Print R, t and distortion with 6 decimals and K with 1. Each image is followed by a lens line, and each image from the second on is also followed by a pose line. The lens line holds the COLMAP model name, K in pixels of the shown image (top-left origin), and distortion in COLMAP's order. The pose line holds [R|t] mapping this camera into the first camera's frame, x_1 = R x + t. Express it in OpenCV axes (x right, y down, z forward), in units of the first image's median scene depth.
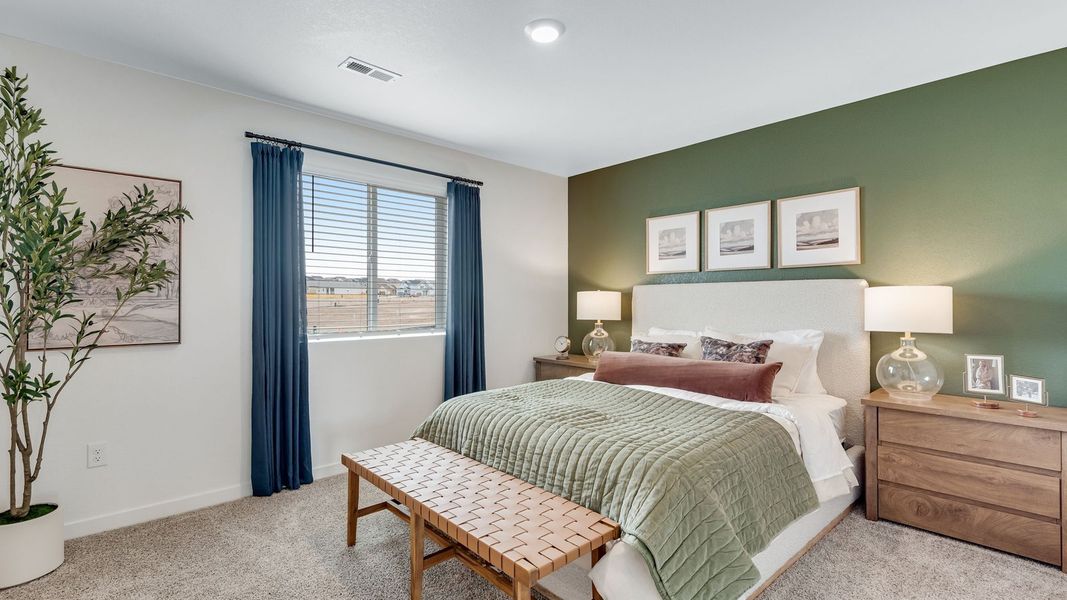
lens RADIAL K [[472.3, 0, 499.0], [0, 472.3, 296.8], [0, 0, 1]] dist [0.014867, -0.000599]
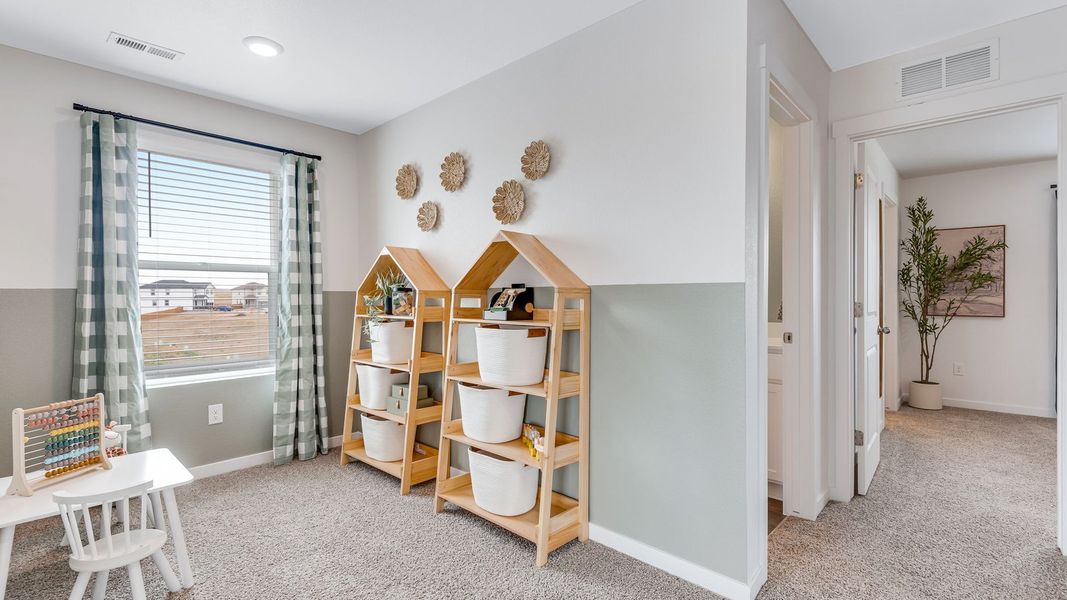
lens RADIAL K [[481.1, 0, 527.6], [0, 481.1, 299.2], [0, 0, 1]] dist [0.015208, -0.010495]
pose [[0.102394, 0.005419, -0.994729, 1.137276], [0.009854, 0.999931, 0.006462, 0.003386], [0.994695, -0.010464, 0.102334, -1.153084]]
